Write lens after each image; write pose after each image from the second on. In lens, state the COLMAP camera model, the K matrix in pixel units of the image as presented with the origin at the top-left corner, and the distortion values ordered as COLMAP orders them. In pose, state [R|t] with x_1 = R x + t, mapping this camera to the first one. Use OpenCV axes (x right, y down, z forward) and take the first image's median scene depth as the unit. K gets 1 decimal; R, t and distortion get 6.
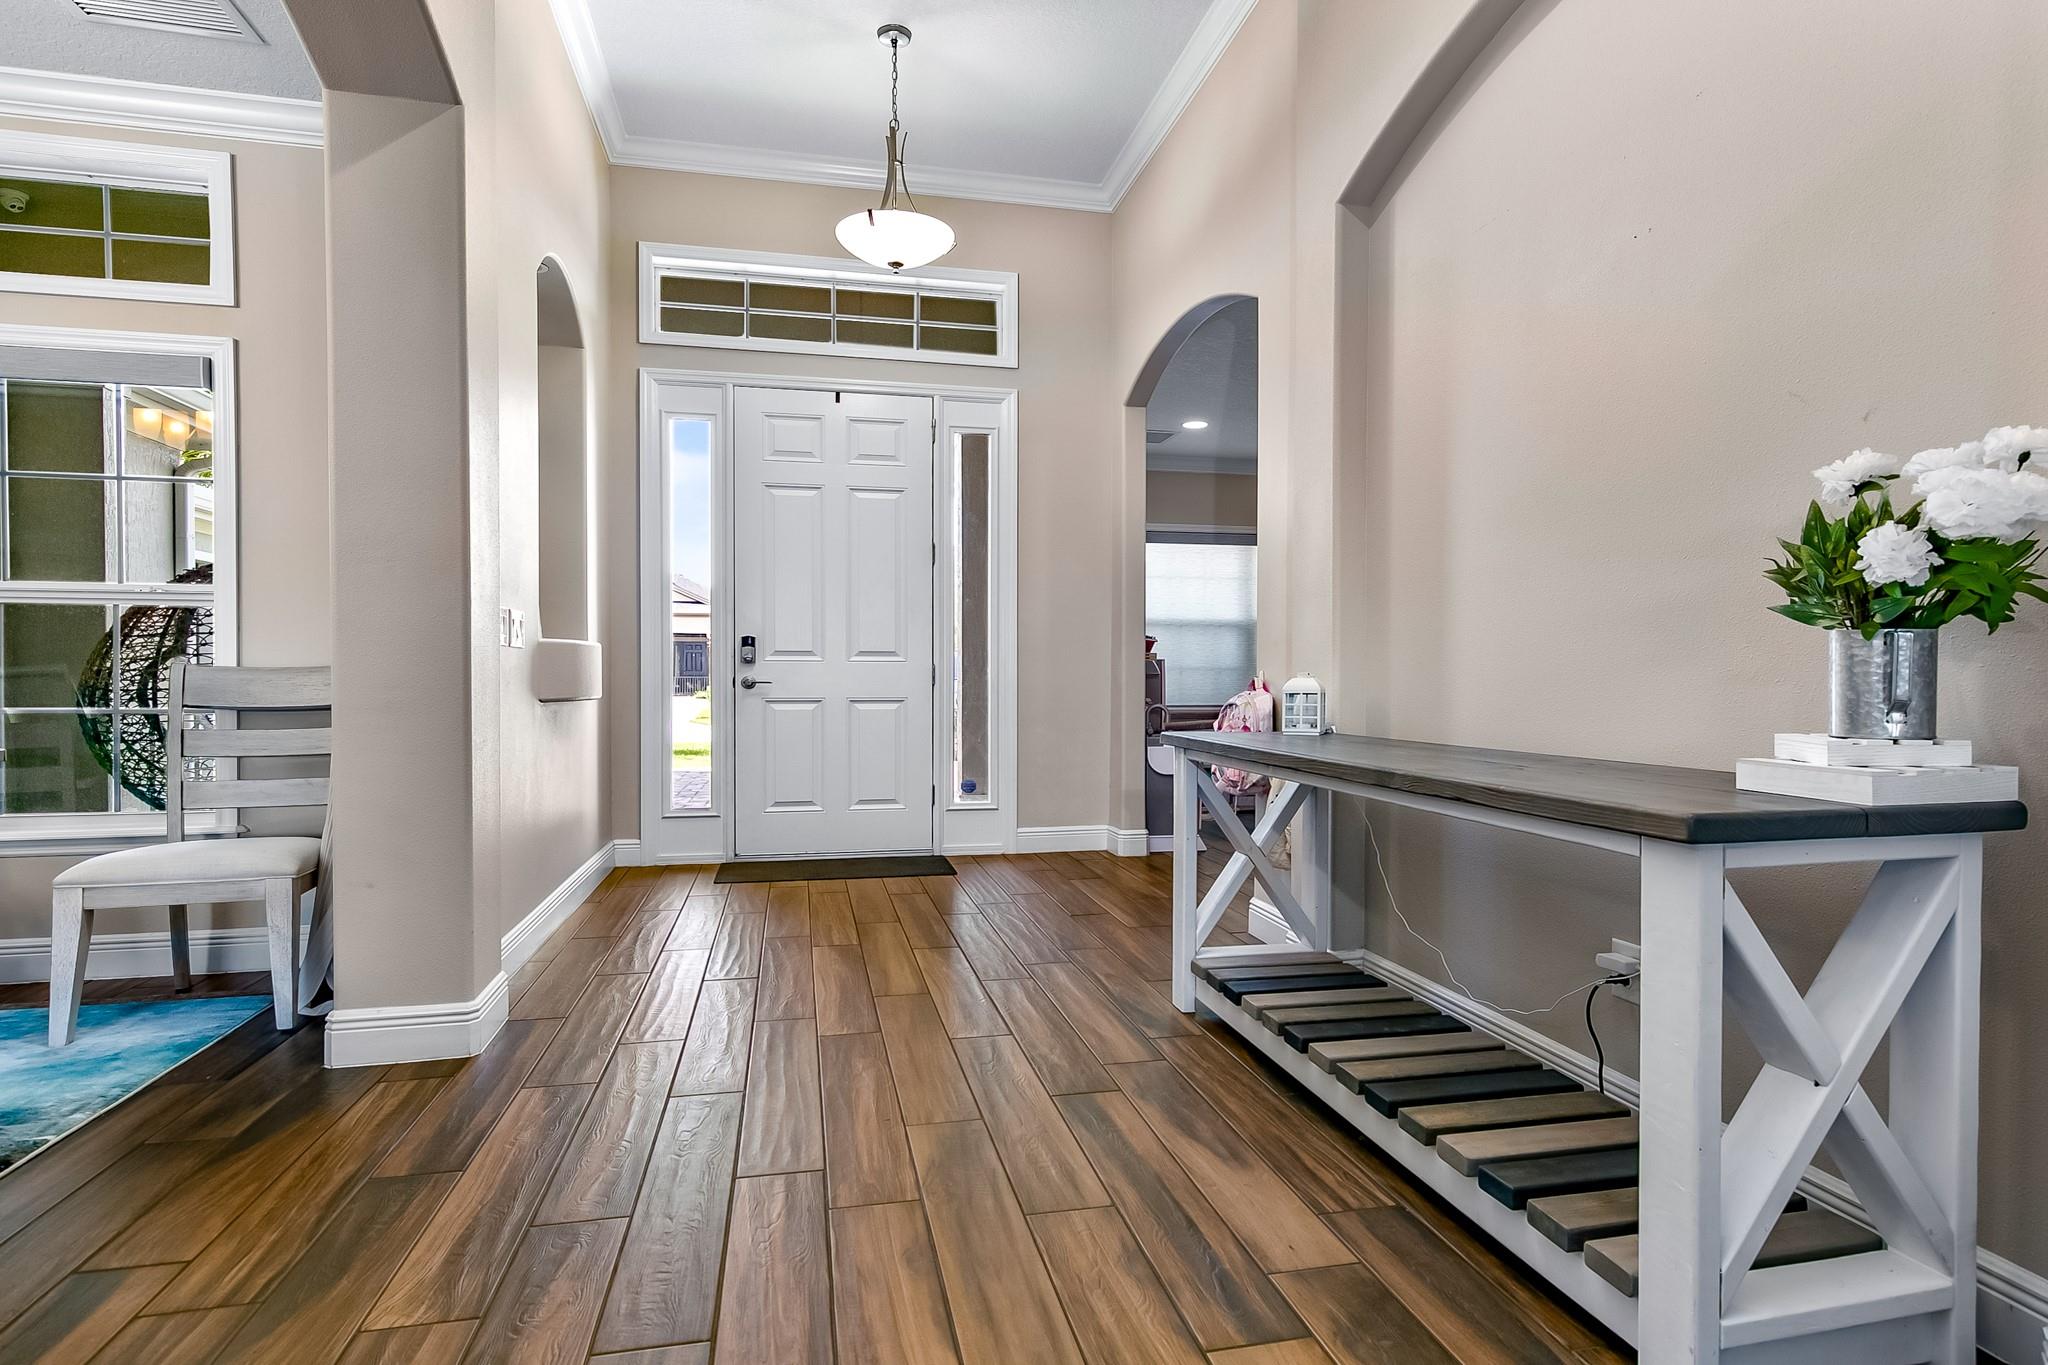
lens RADIAL K [[1078.6, 0, 1023.2], [0, 1078.6, 670.2], [0, 0, 1]] dist [0.006204, 0.001048]
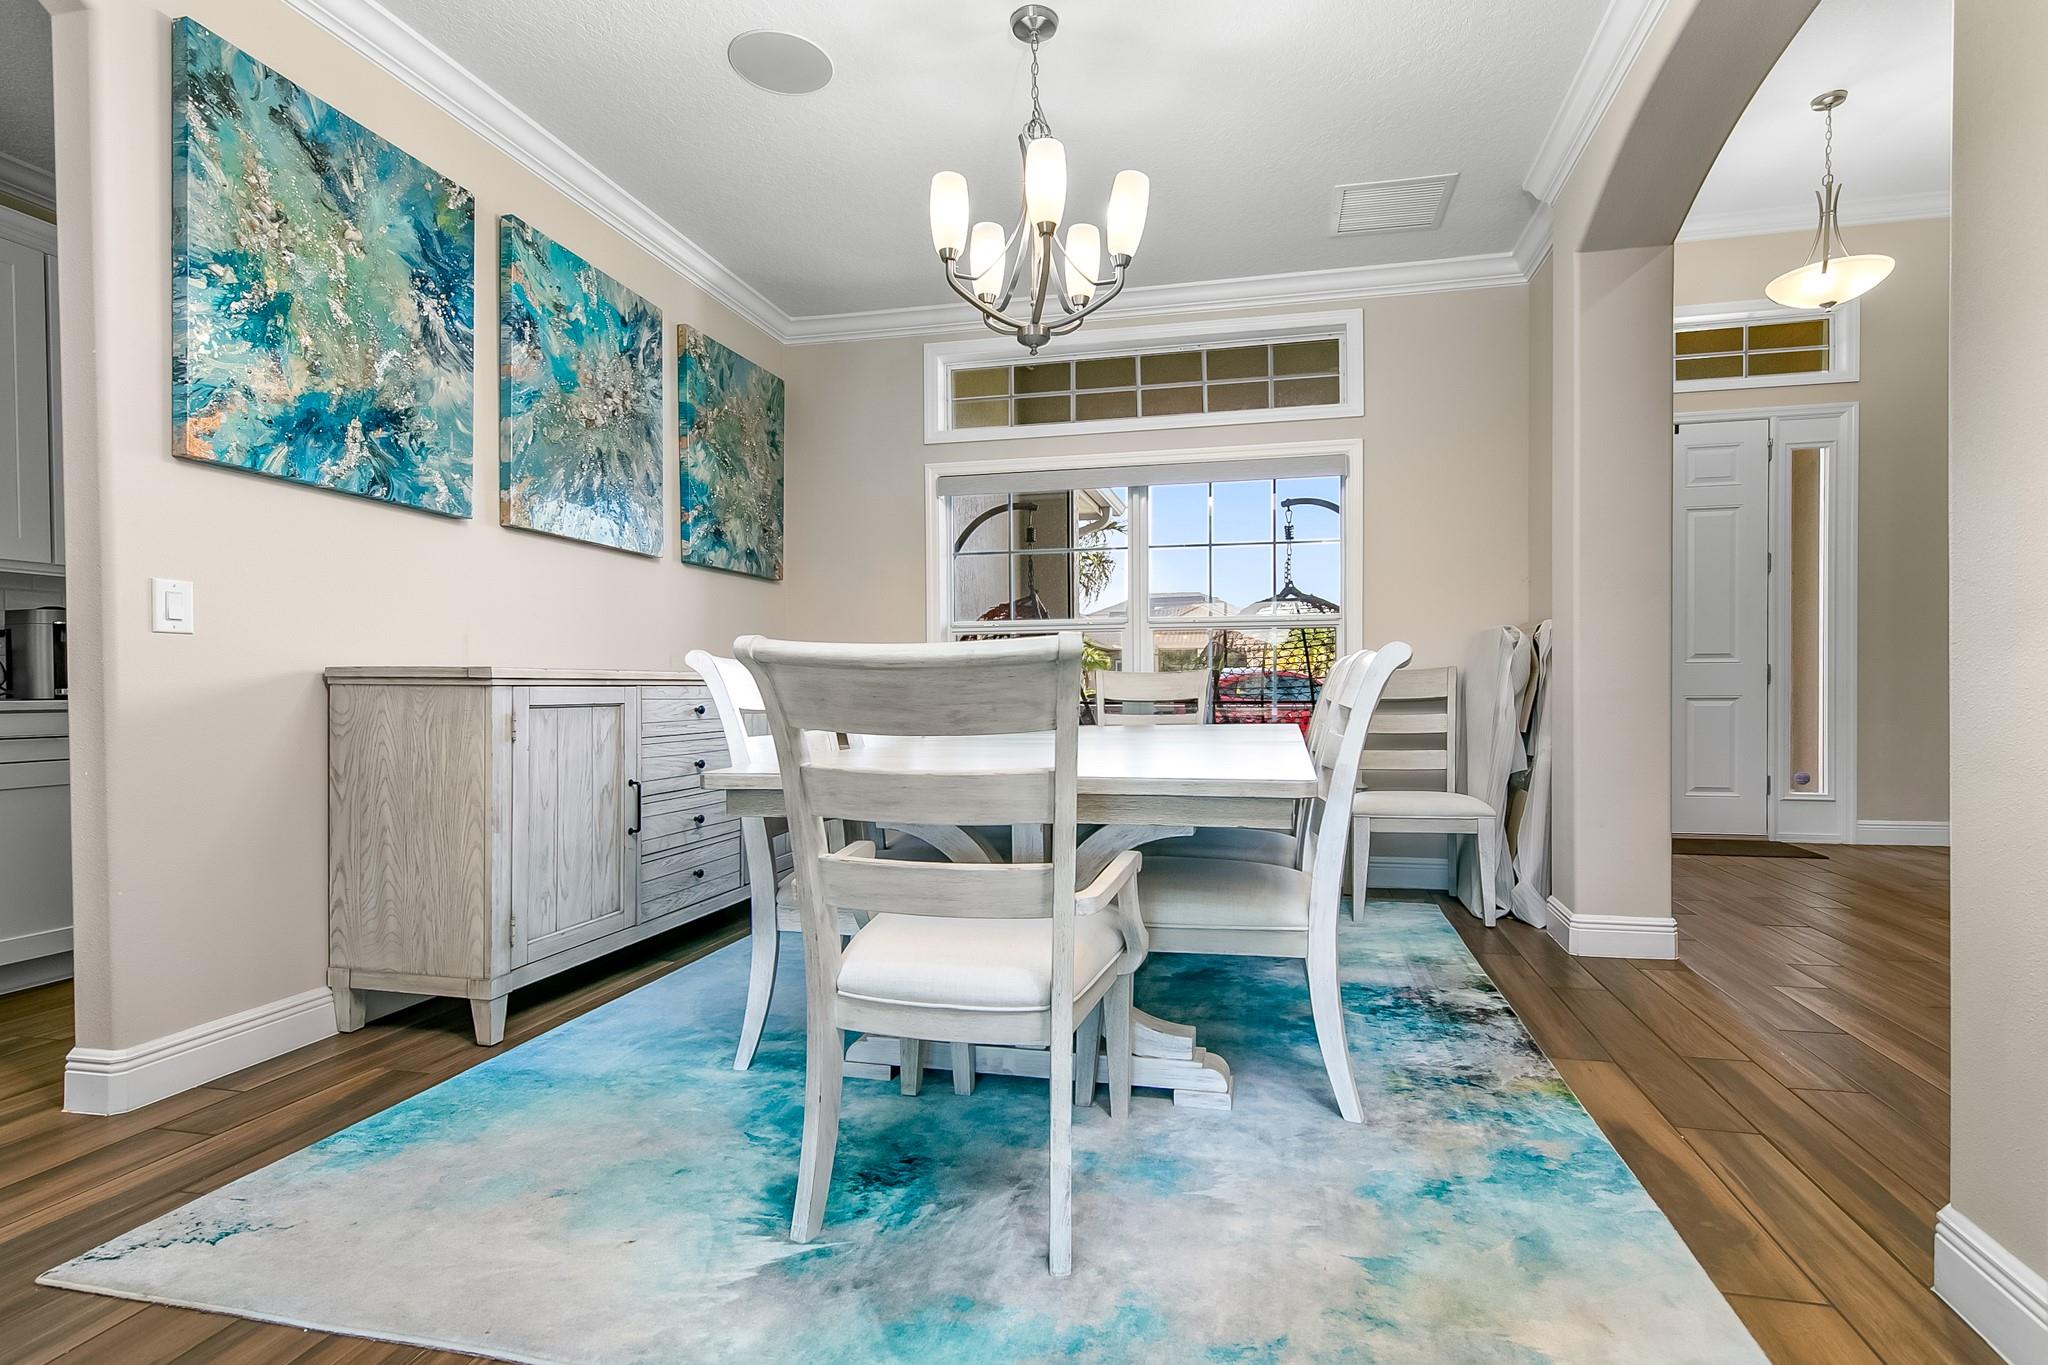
lens RADIAL K [[959.1, 0, 1069.4], [0, 959.1, 687.2], [0, 0, 1]] dist [0.014466, -0.000799]
pose [[0.913928, -0.012816, -0.405674, -0.486395], [0.013681, 0.999906, -0.000767, 0.012382], [0.405645, -0.004850, 0.914018, -0.256996]]
